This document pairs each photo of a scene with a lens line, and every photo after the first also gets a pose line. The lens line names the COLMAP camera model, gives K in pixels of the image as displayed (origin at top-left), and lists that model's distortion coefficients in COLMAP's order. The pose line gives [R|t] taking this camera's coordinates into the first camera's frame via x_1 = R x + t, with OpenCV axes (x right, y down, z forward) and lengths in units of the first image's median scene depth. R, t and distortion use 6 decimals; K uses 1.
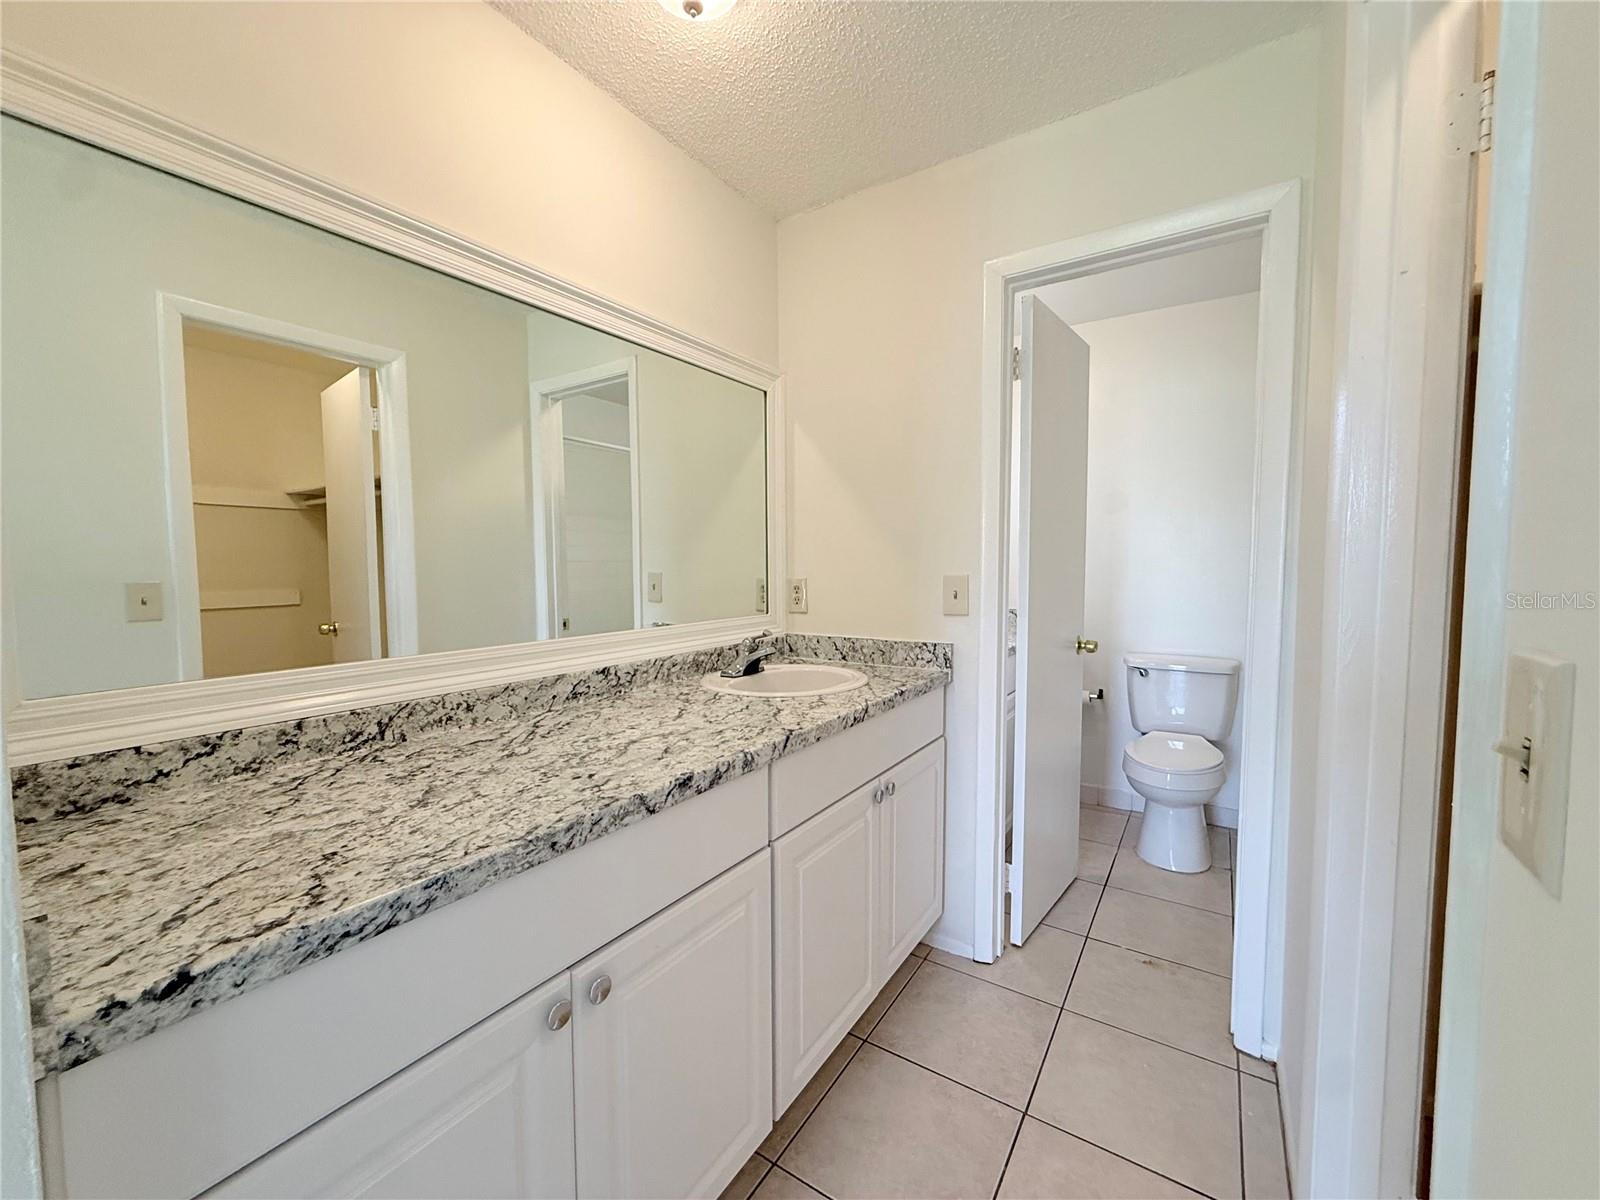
lens RADIAL K [[638.8, 0, 793.0], [0, 638.8, 609.4], [0, 0, 1]] dist [0.000942, -0.000350]
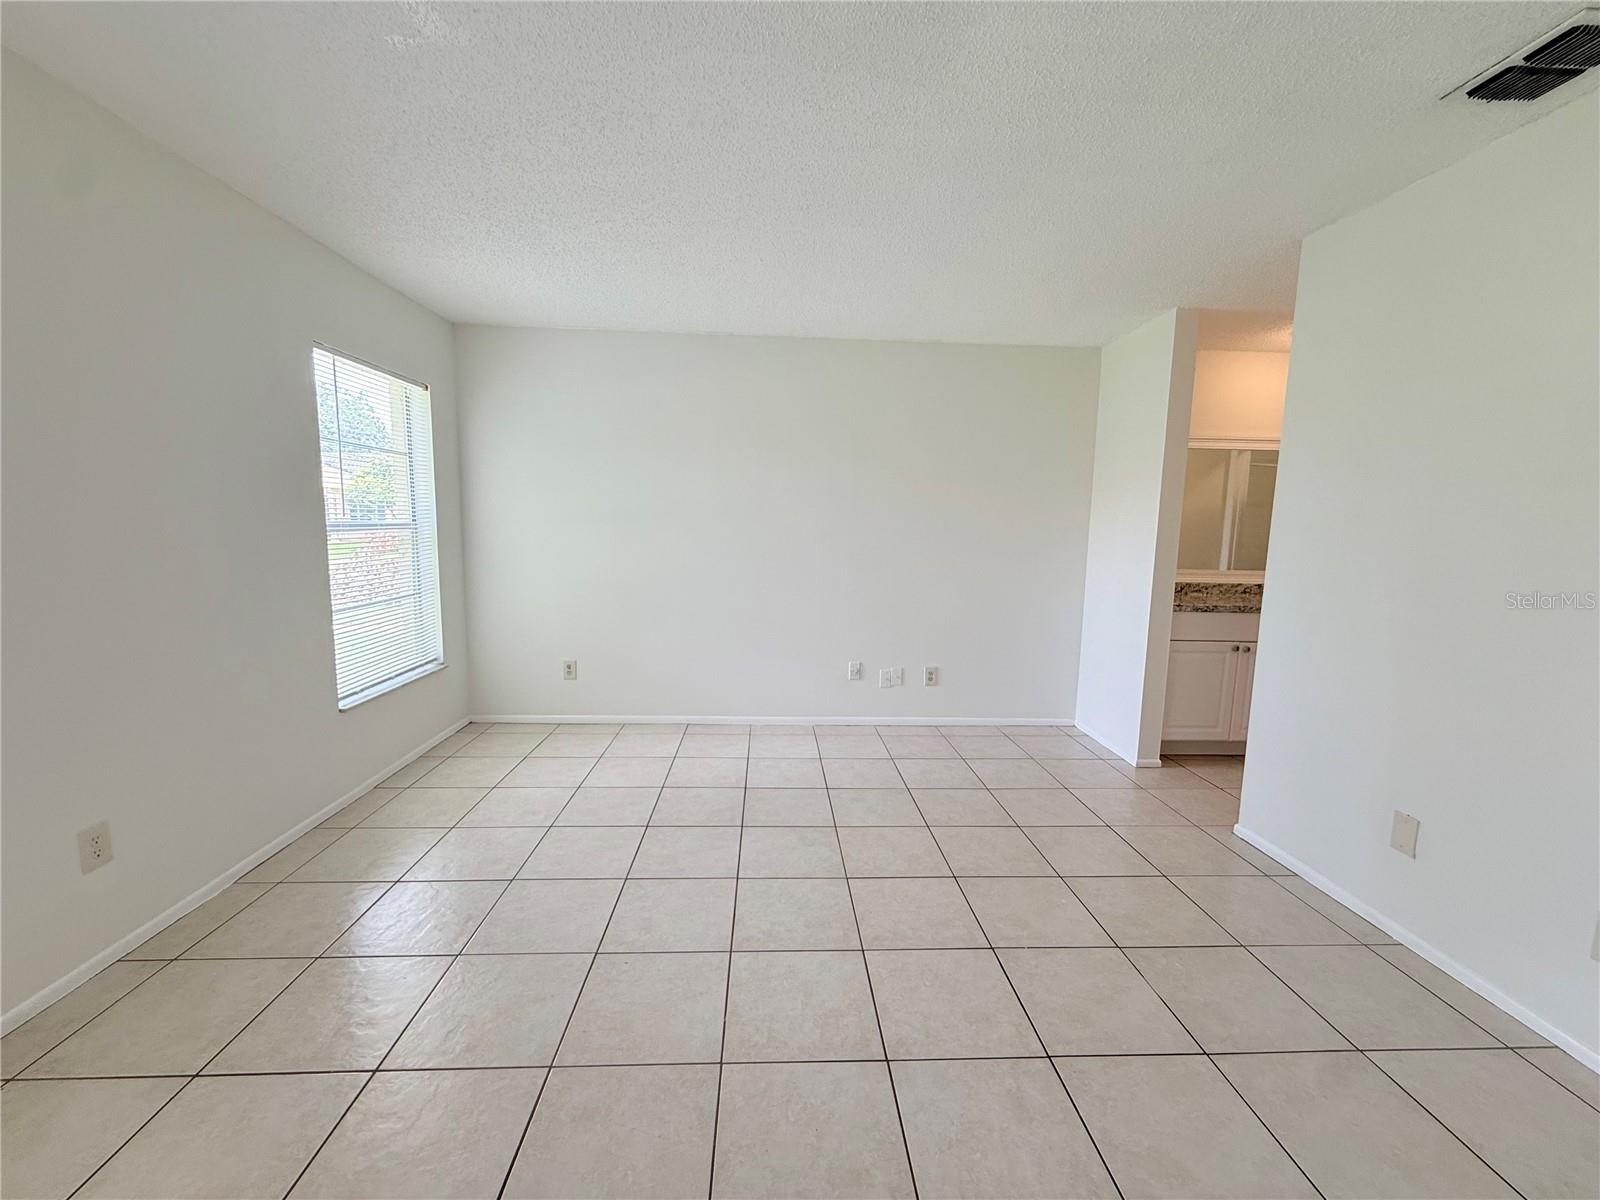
lens RADIAL K [[638.8, 0, 790.4], [0, 638.8, 598.1], [0, 0, 1]] dist [0.000942, -0.000350]
pose [[0.591890, 0.107231, -0.798854, 0.695636], [-0.073039, 0.994169, 0.079333, 0.089628], [0.802703, 0.011391, 0.596270, -2.197385]]
